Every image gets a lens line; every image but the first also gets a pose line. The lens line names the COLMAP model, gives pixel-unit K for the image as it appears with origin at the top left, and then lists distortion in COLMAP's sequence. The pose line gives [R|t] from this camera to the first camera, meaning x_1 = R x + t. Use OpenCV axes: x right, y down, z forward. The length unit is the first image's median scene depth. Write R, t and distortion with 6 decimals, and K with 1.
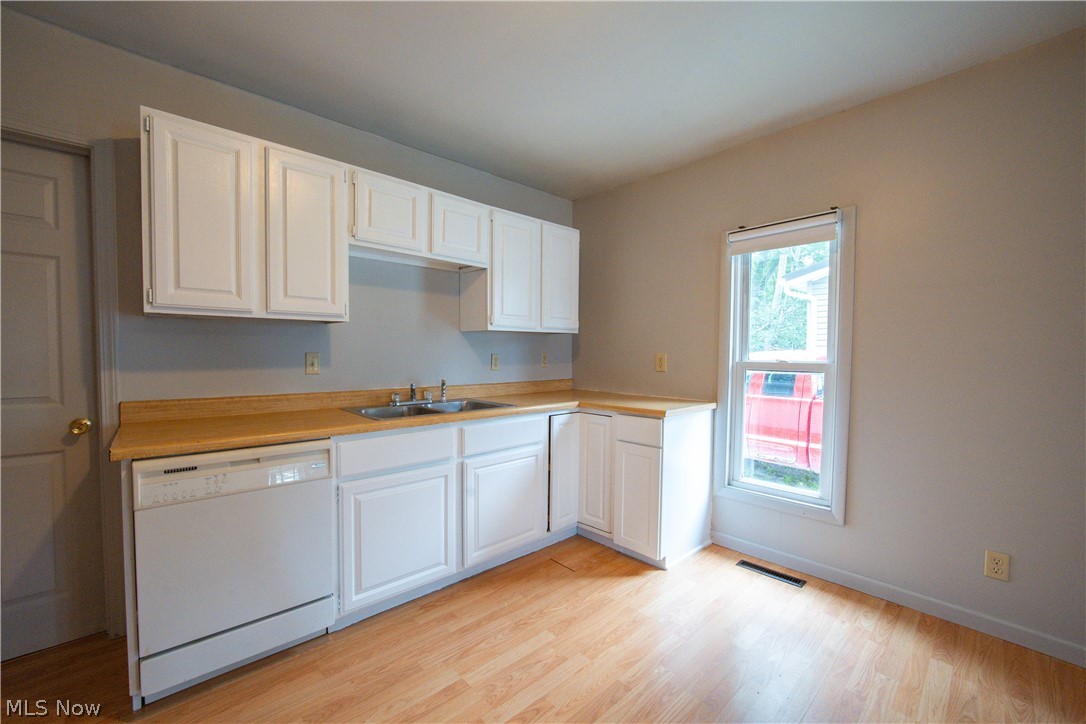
lens RADIAL K [[430.3, 0, 526.6], [0, 430.3, 366.9], [0, 0, 1]] dist [-0.013279, 0.001972]
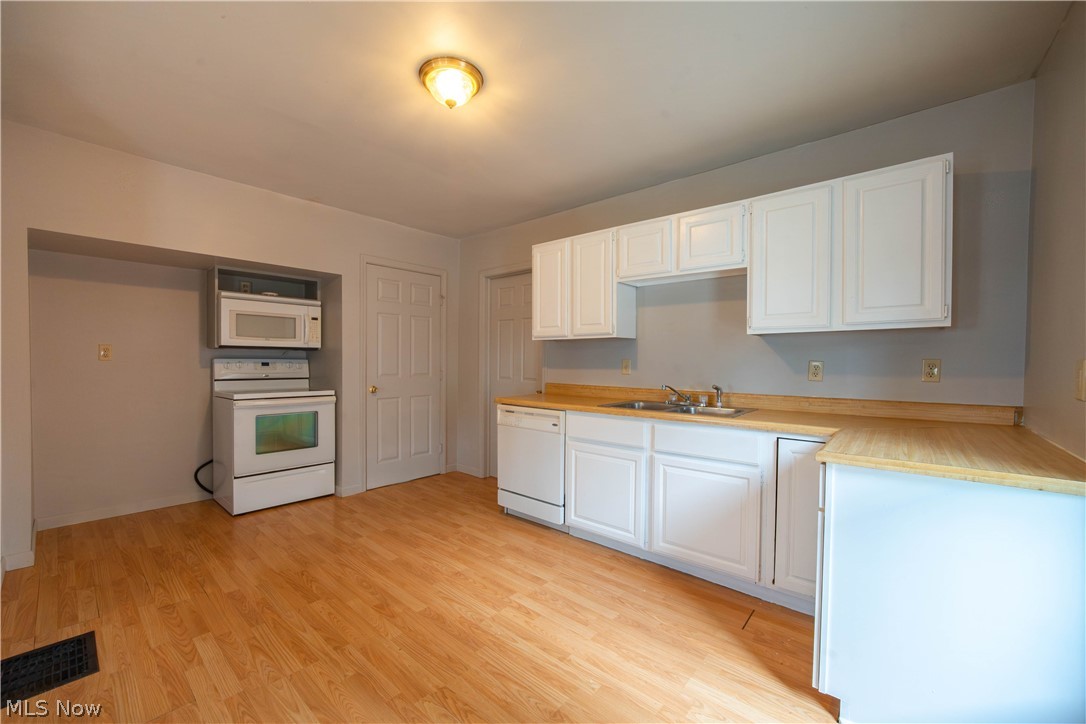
lens RADIAL K [[430.3, 0, 530.5], [0, 430.3, 364.9], [0, 0, 1]] dist [-0.013279, 0.001972]
pose [[0.125762, 0.008940, -0.992020, 0.958059], [-0.034899, 0.999380, 0.004583, -0.010520], [0.991446, 0.034044, 0.125996, 0.544726]]
